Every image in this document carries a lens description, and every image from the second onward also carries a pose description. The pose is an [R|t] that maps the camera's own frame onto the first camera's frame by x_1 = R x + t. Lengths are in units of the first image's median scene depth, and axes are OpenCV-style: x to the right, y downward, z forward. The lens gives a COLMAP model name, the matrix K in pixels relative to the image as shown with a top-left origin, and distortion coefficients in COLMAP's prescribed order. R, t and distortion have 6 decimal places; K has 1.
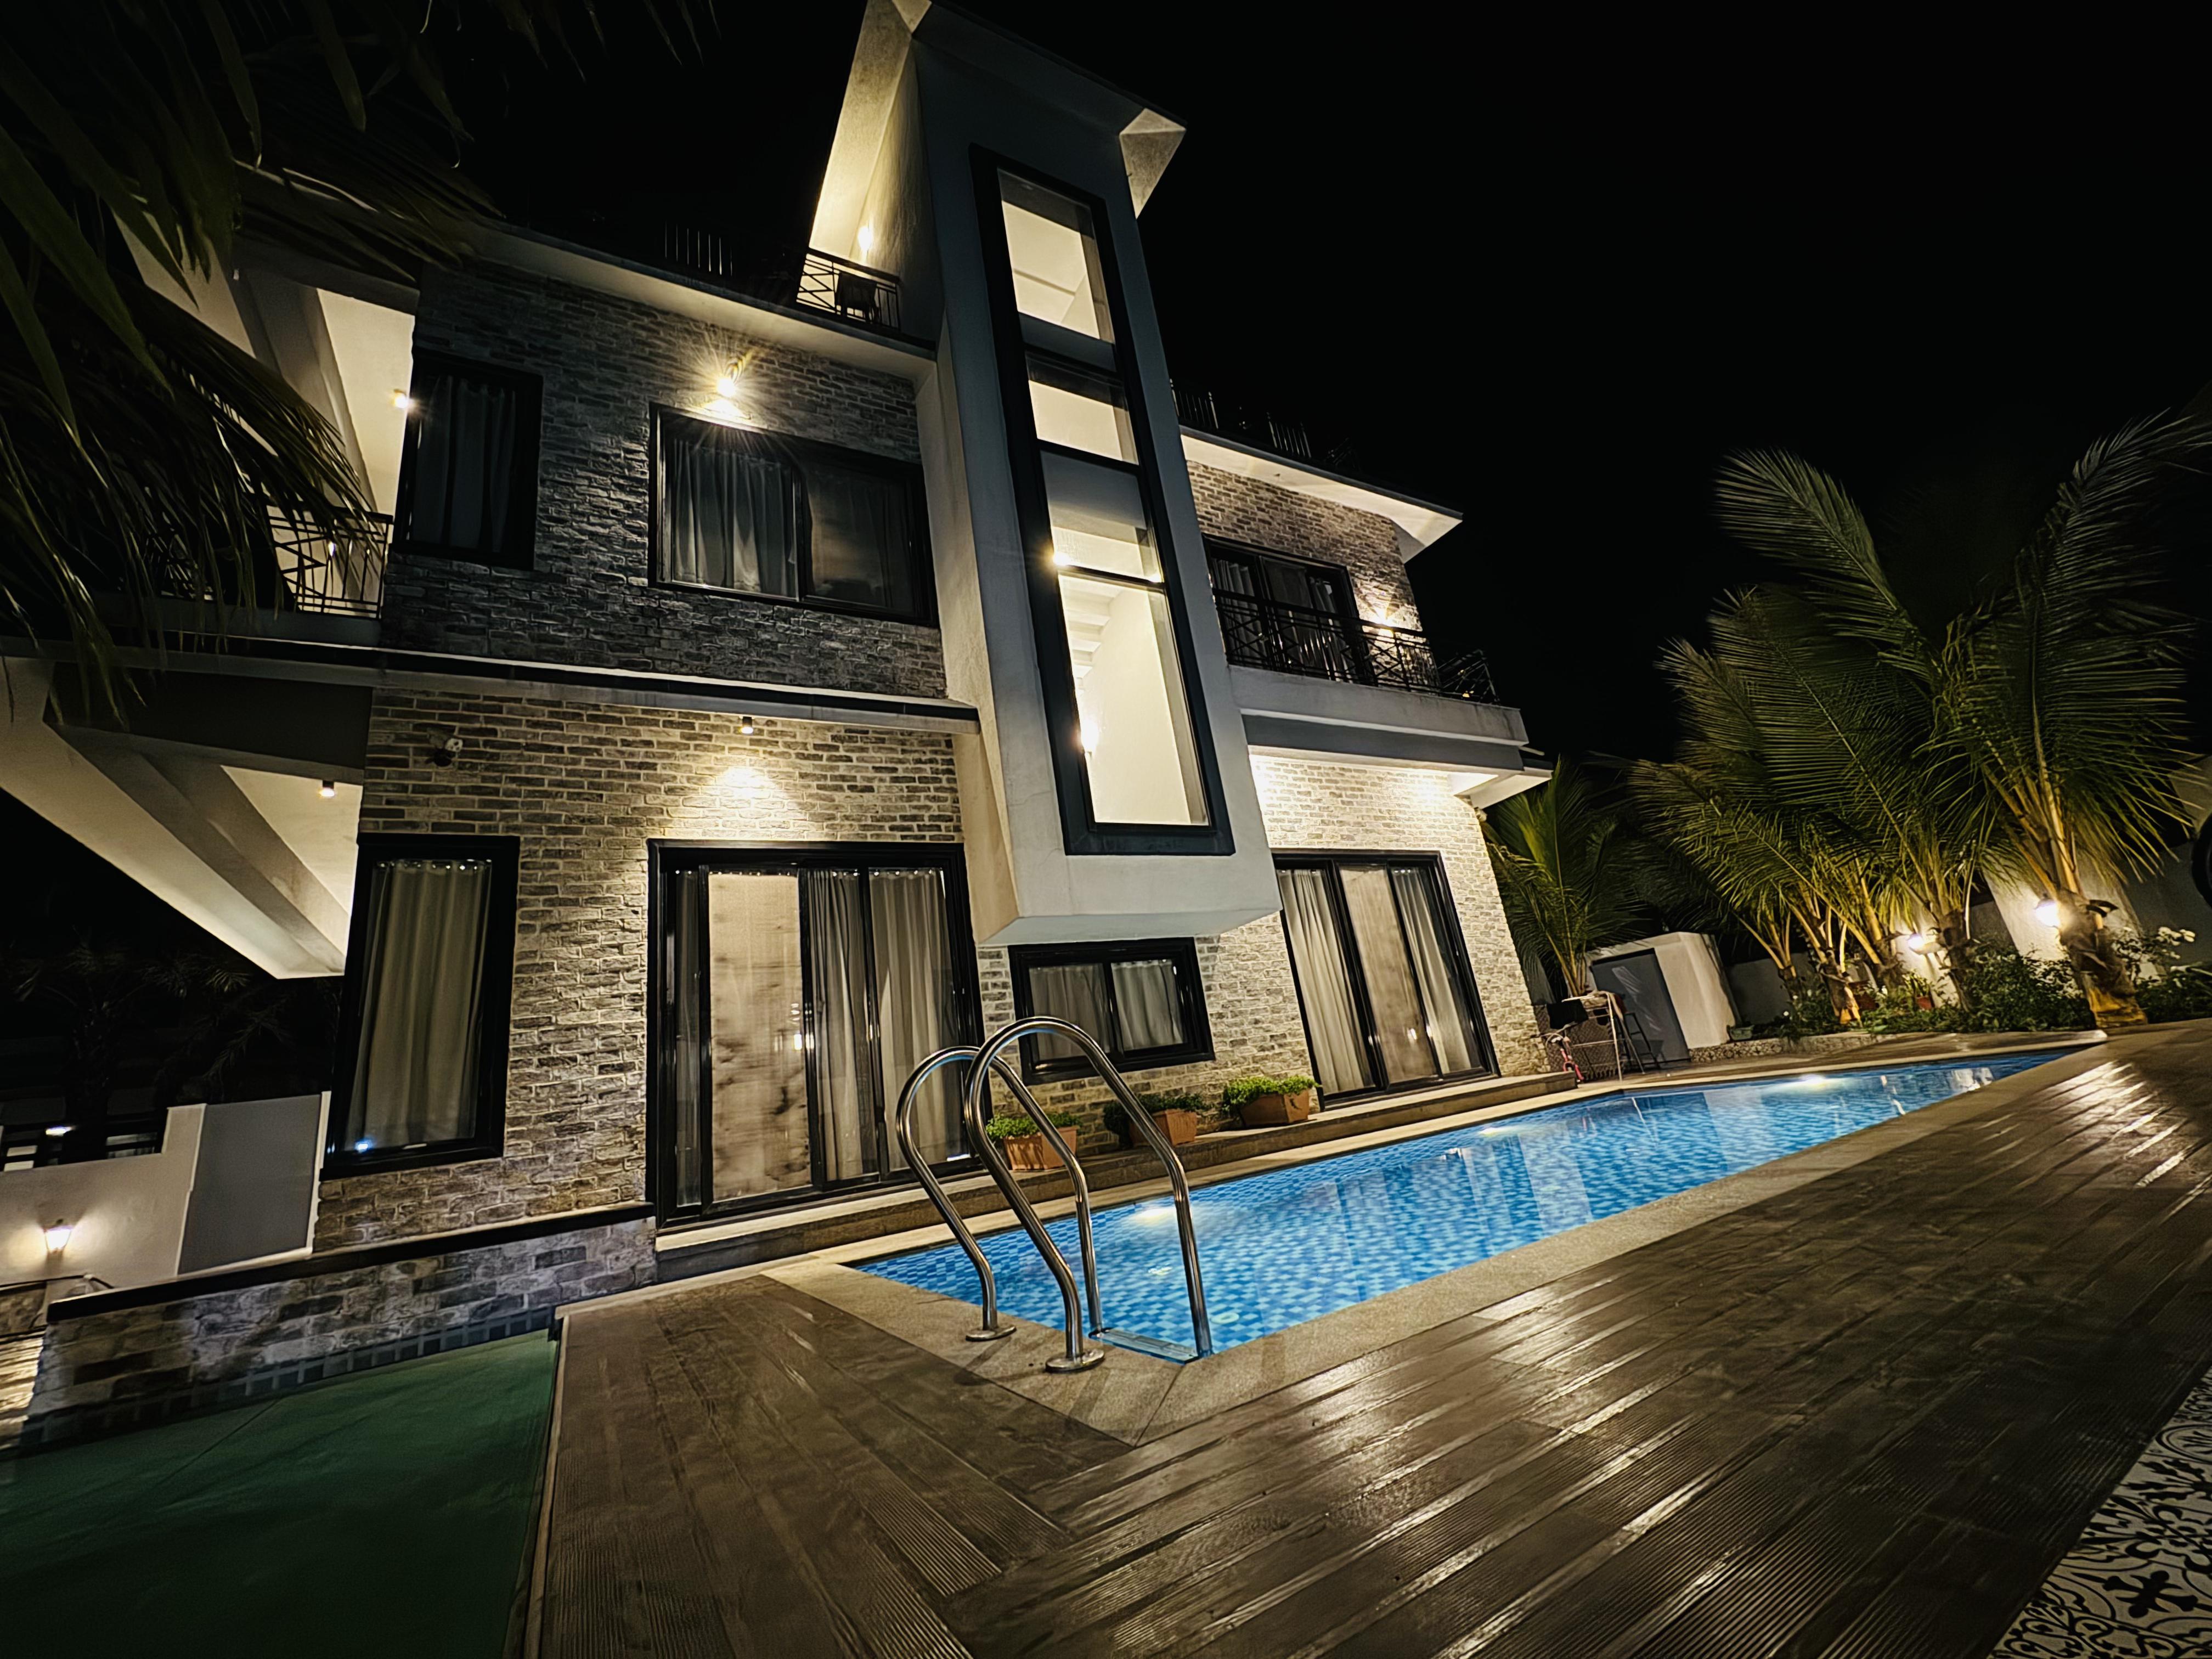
lens RADIAL K [[882.0, 0, 1109.9], [0, 882.0, 825.2], [0, 0, 1]] dist [-0.004583, -0.000261]
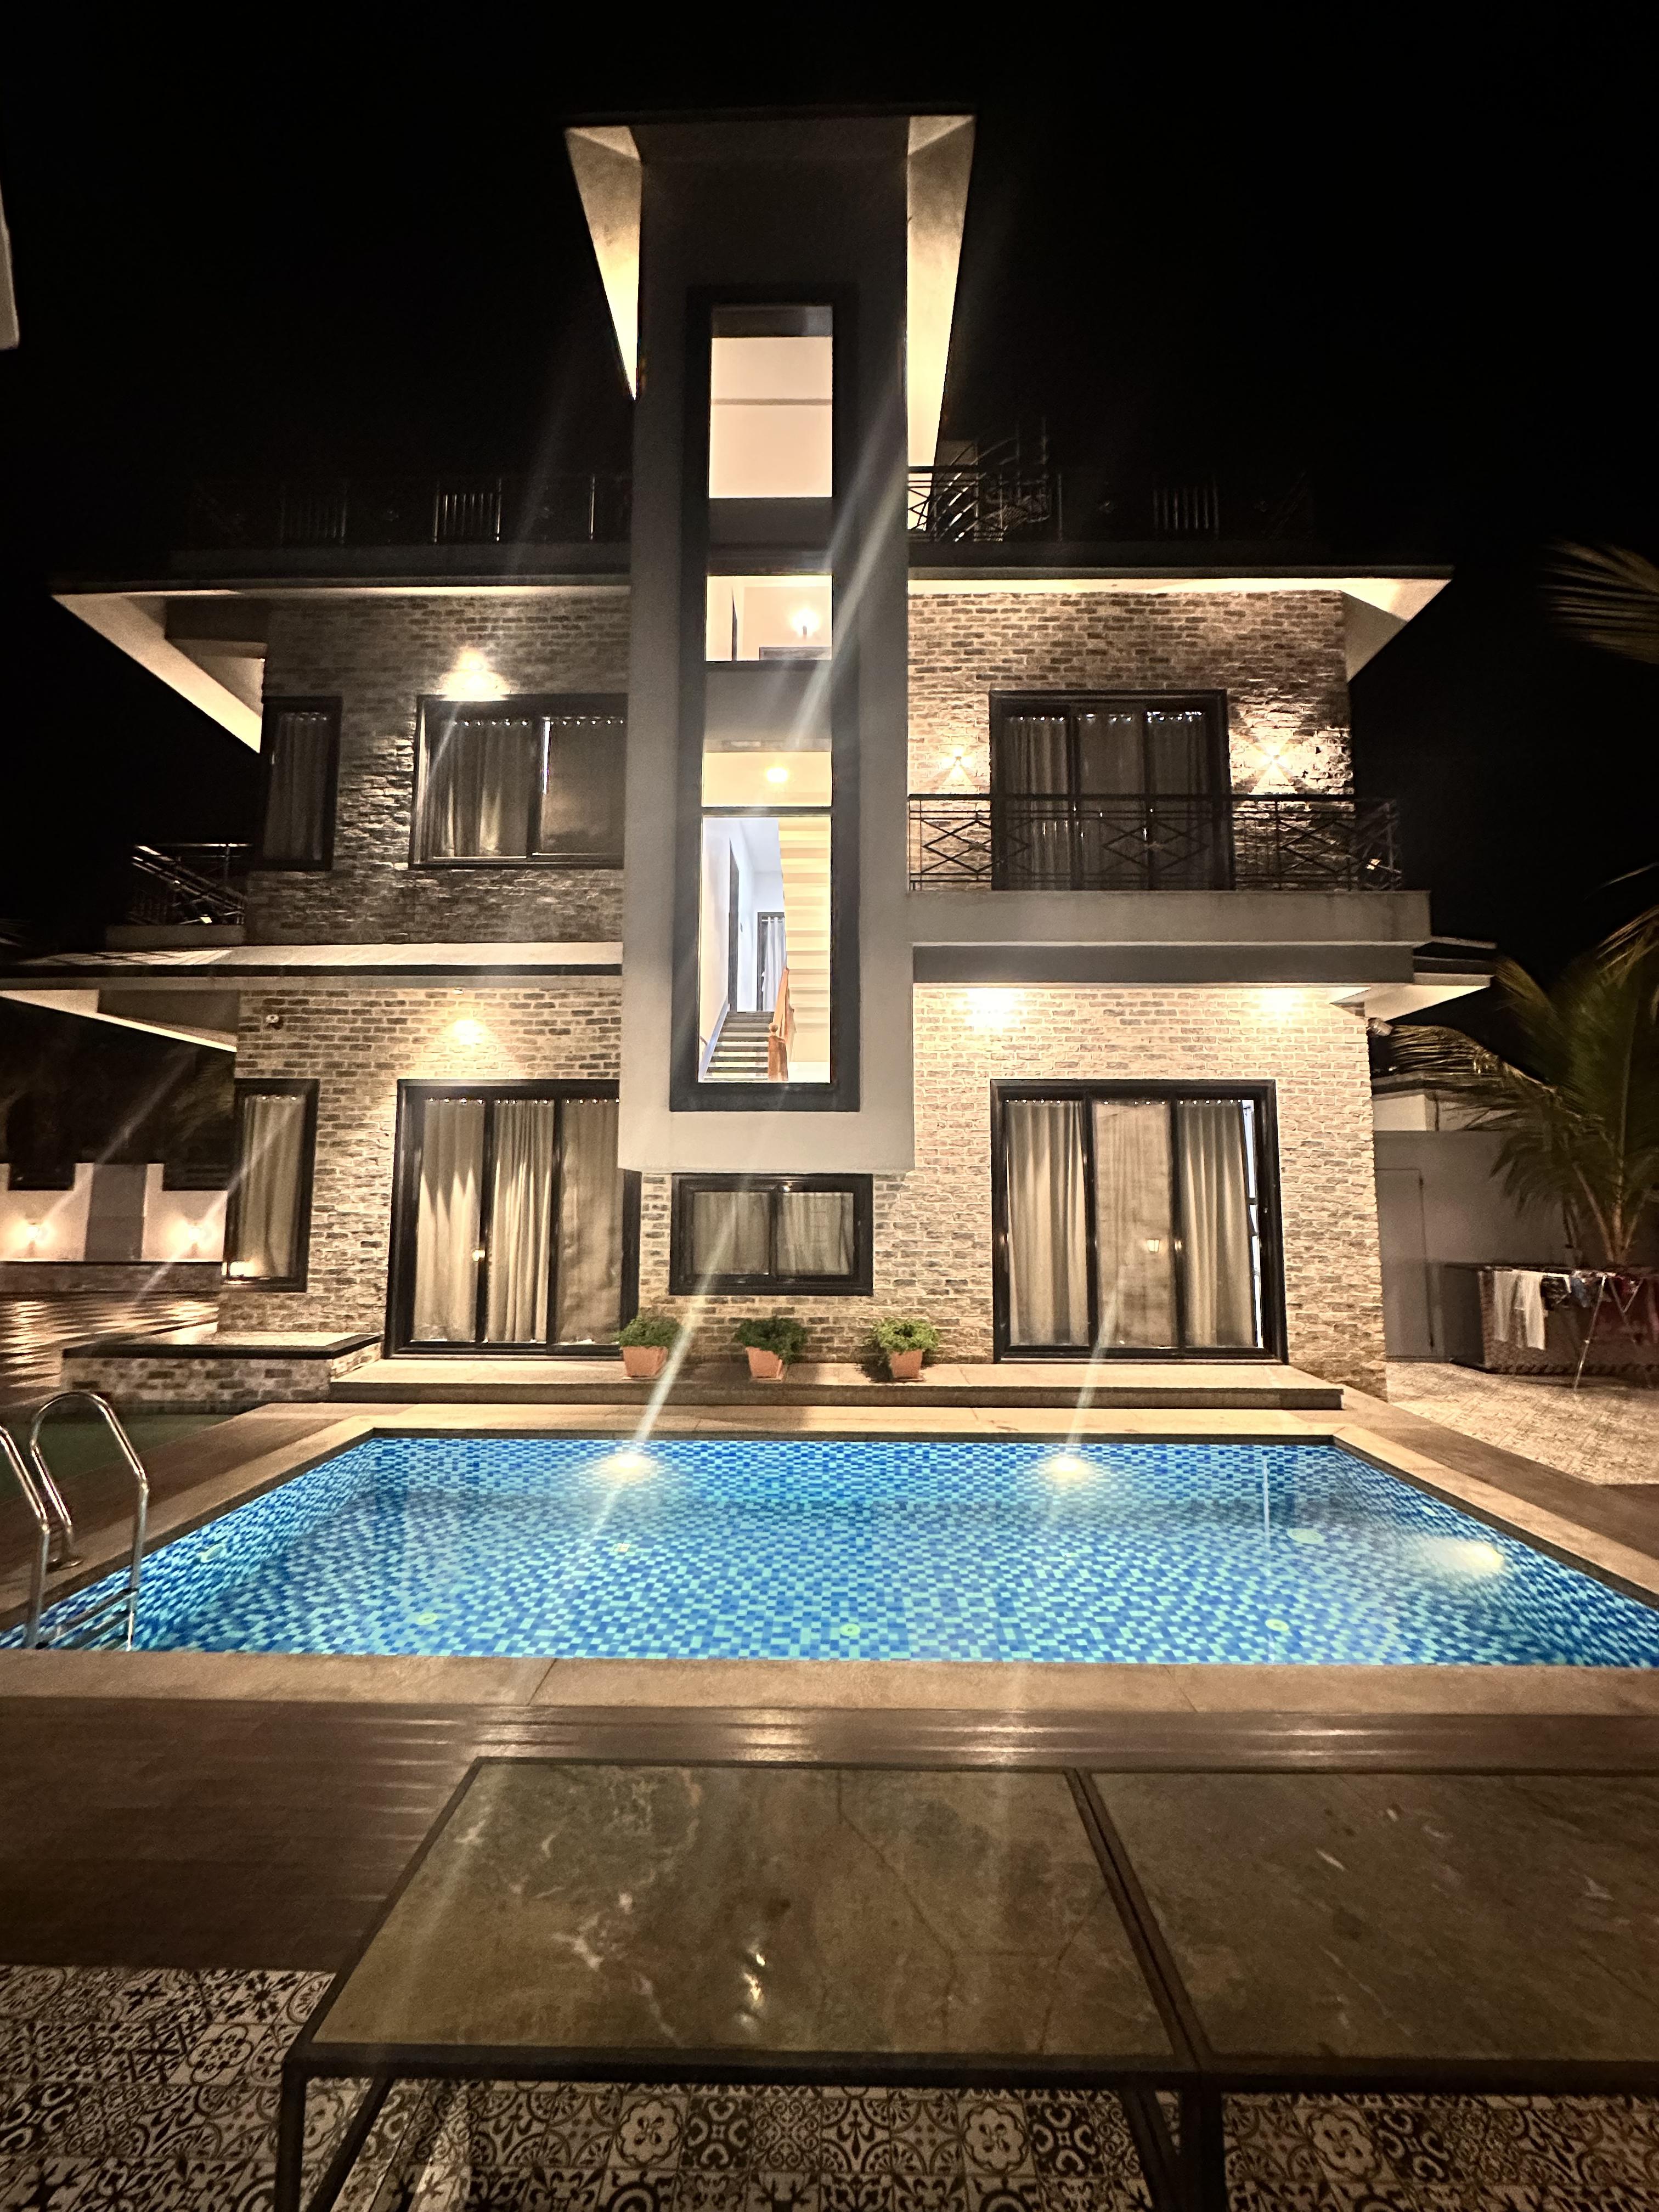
lens RADIAL K [[885.8, 0, 828.3], [0, 885.8, 1105.3], [0, 0, 1]] dist [-0.003538, 0.000023]
pose [[0.853366, 0.099750, -0.511680, 0.656845], [0.027540, 0.971527, 0.235324, -0.219586], [0.520584, -0.214909, 0.826321, 0.188845]]
